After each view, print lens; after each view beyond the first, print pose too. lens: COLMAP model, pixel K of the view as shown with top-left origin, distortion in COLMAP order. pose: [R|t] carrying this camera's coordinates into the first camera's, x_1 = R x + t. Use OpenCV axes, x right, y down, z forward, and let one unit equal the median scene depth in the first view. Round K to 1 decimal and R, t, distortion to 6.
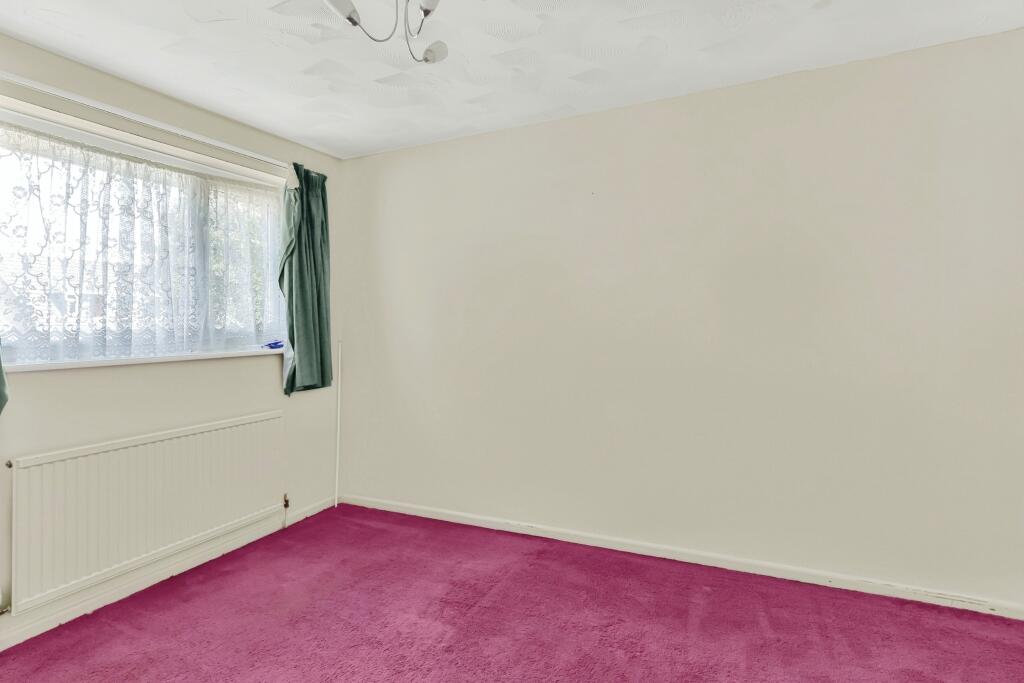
lens RADIAL K [[533.6, 0, 513.8], [0, 533.6, 329.9], [0, 0, 1]] dist [0.001466, 0.000597]
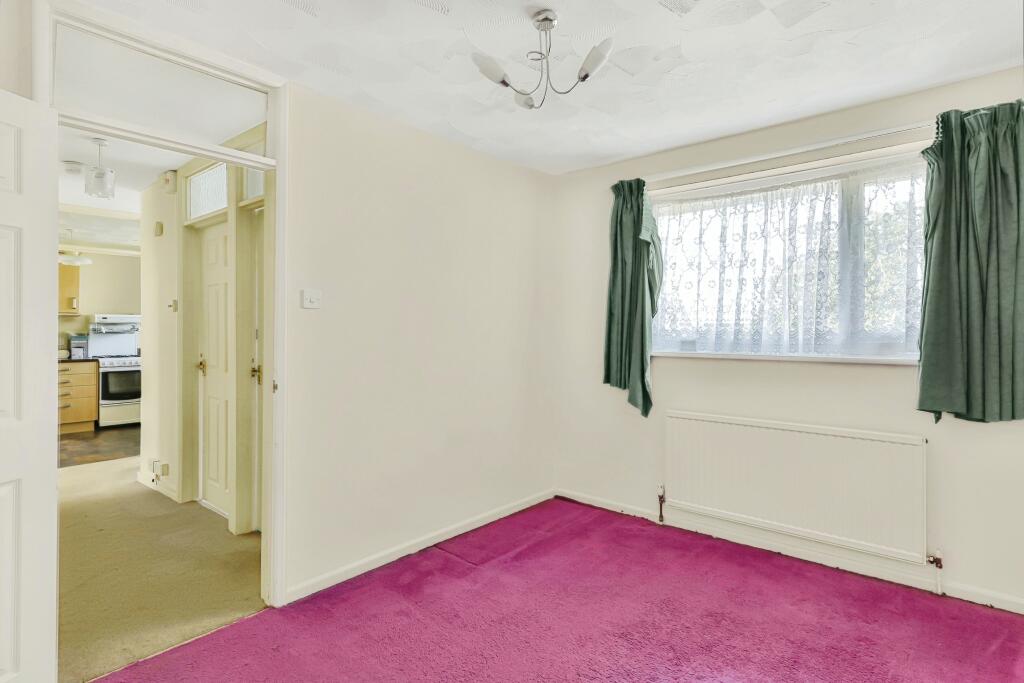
lens RADIAL K [[533.6, 0, 513.8], [0, 533.6, 329.9], [0, 0, 1]] dist [0.001466, 0.000597]
pose [[-0.274672, 0.011562, -0.961468, 0.583415], [-0.007353, 0.999873, 0.014124, -0.016334], [0.961510, 0.010950, -0.274552, 0.769864]]
